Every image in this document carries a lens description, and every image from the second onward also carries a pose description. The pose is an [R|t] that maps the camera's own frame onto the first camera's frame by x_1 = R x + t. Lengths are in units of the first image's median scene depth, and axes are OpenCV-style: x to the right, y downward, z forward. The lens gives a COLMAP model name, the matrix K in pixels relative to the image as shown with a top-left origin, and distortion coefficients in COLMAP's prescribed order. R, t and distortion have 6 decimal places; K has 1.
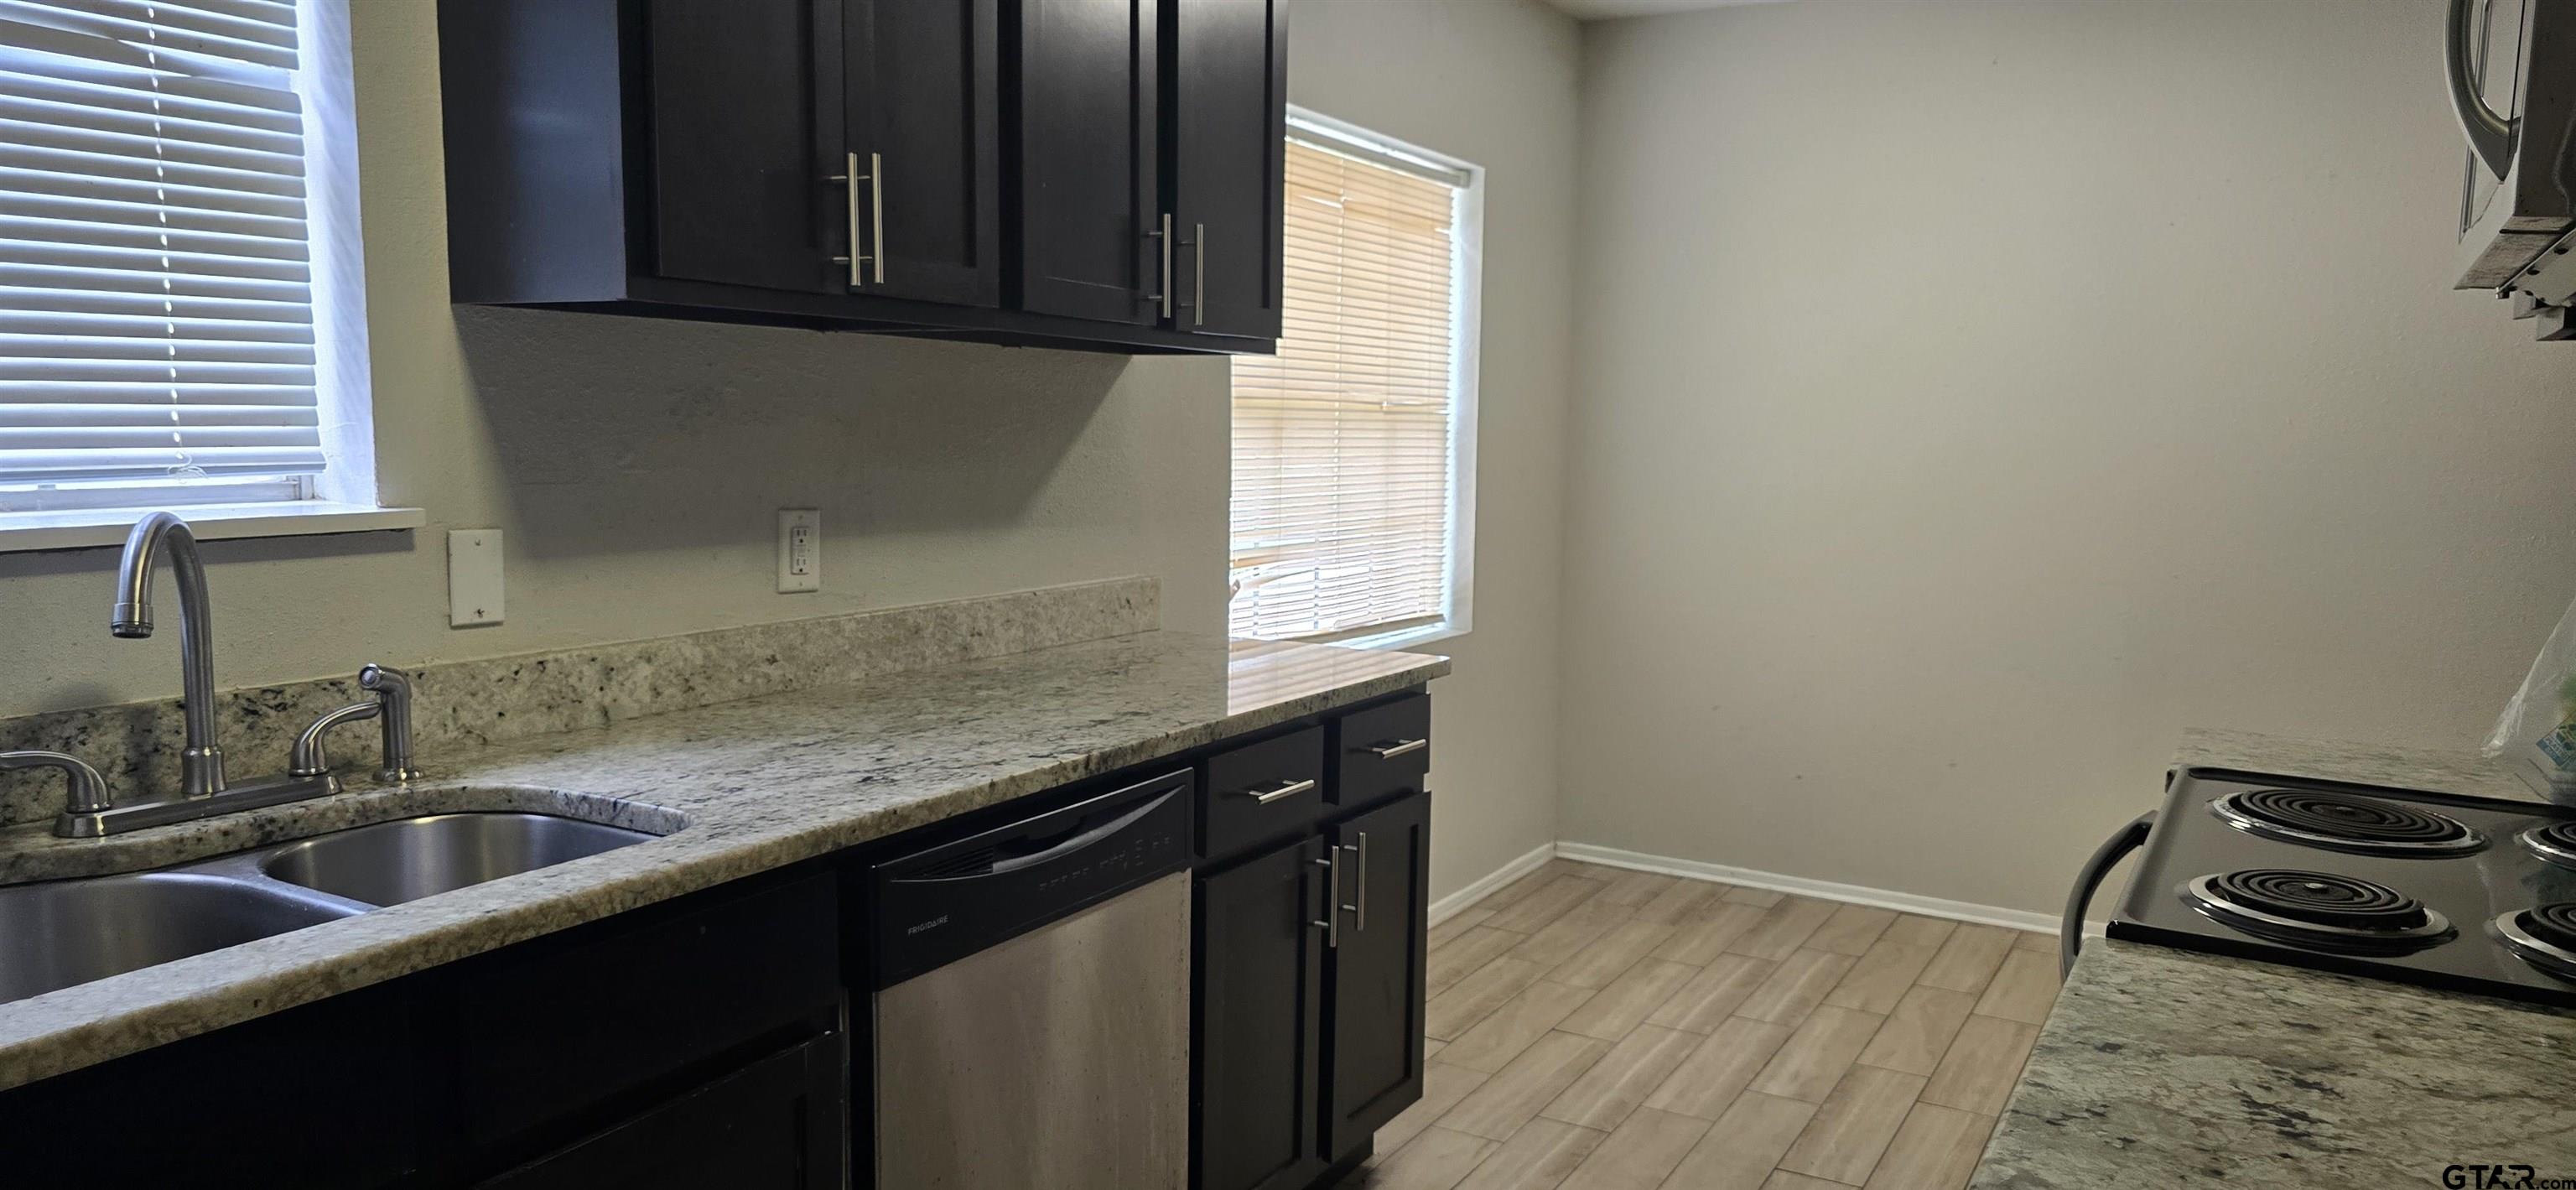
lens RADIAL K [[1735.1, 0, 1288.0], [0, 1735.1, 595.0], [0, 0, 1]] dist [0.050960, -0.055336]
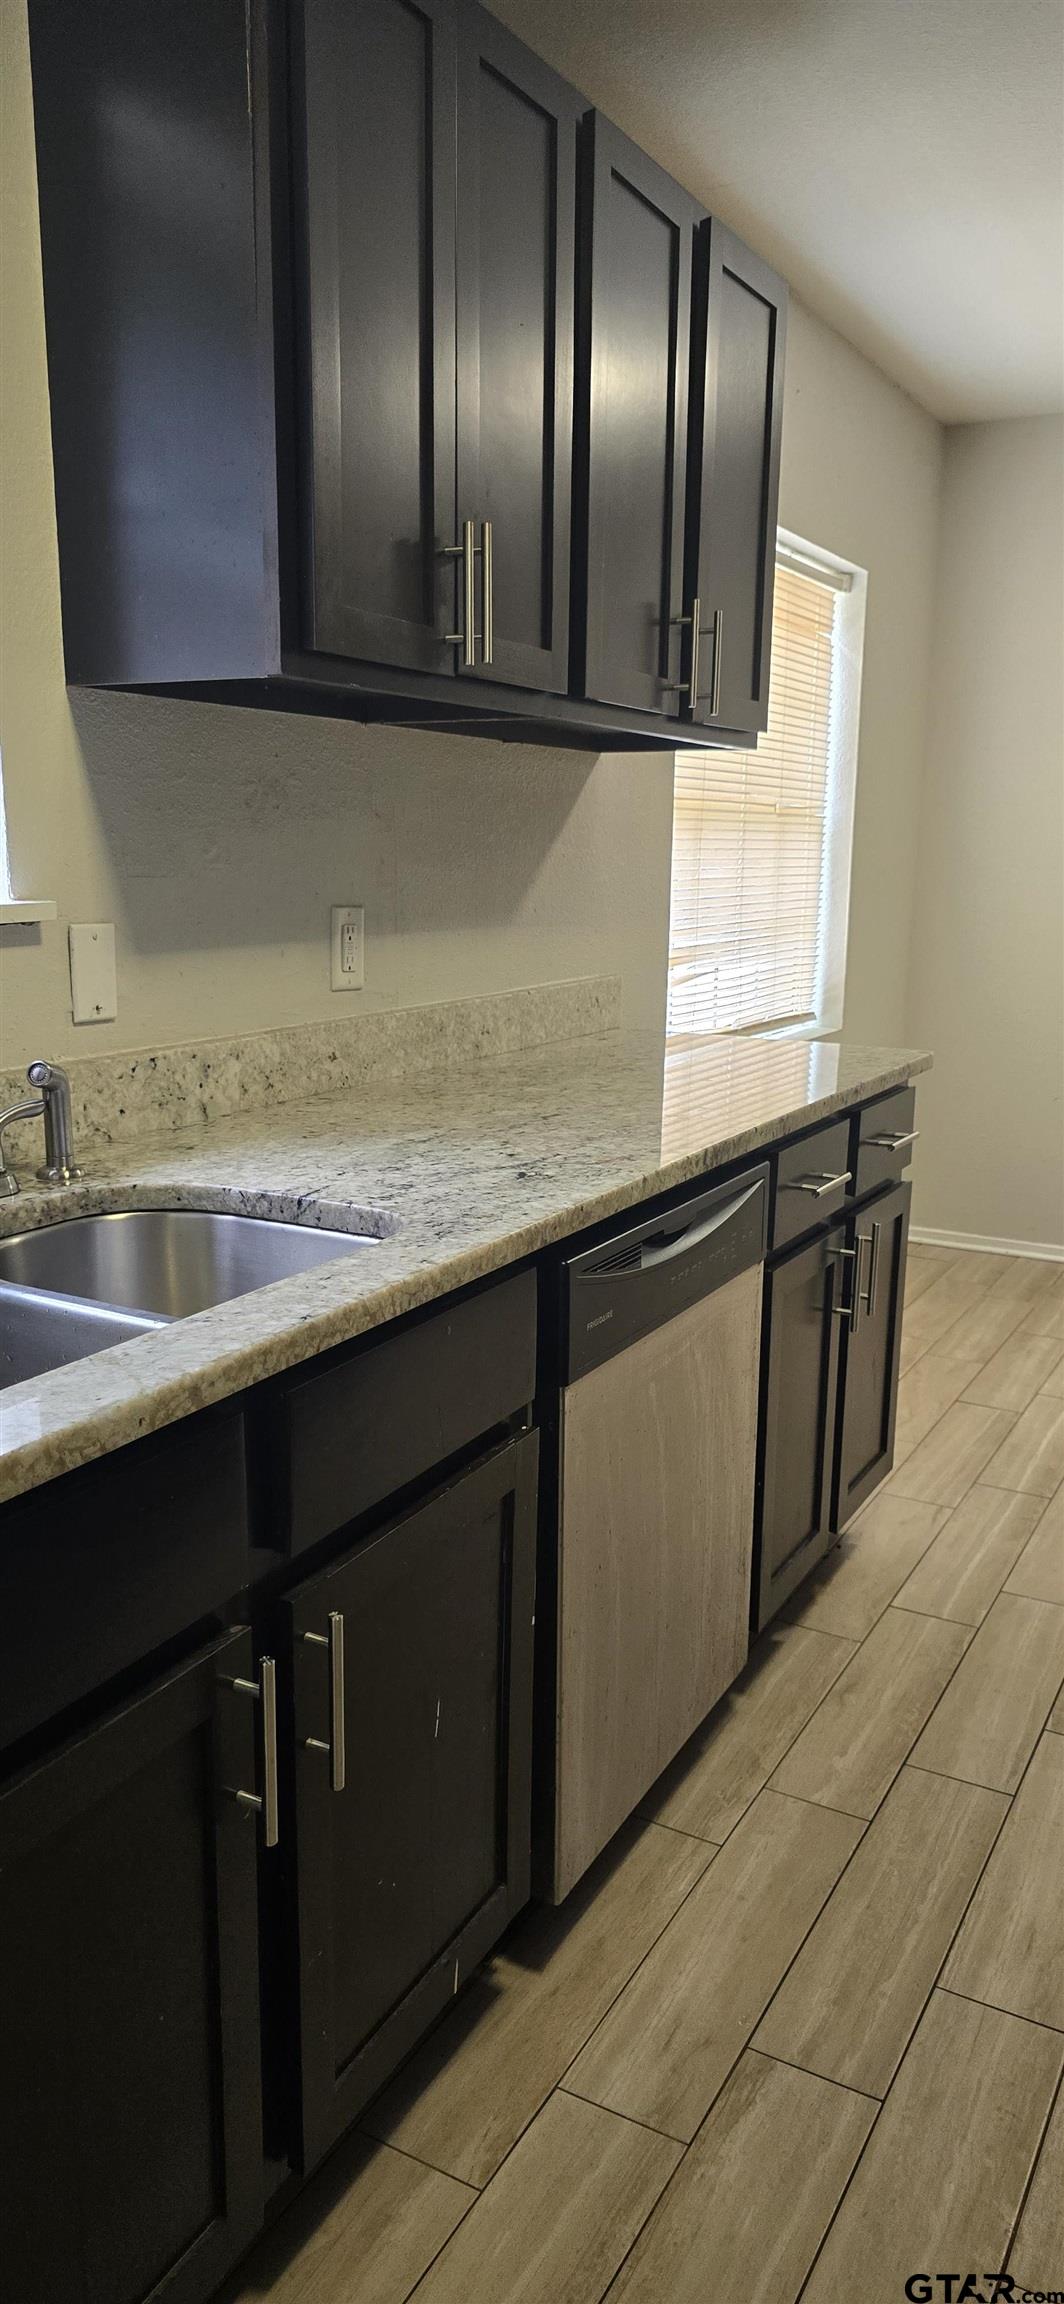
lens RADIAL K [[1539.3, 0, 482.1], [0, 1539.3, 1163.4], [0, 0, 1]] dist [0.162765, -0.492607]
pose [[0.999967, -0.007453, 0.003243, -0.239150], [0.007078, 0.994627, 0.103277, 0.007480], [-0.003996, -0.103251, 0.994647, 0.113933]]
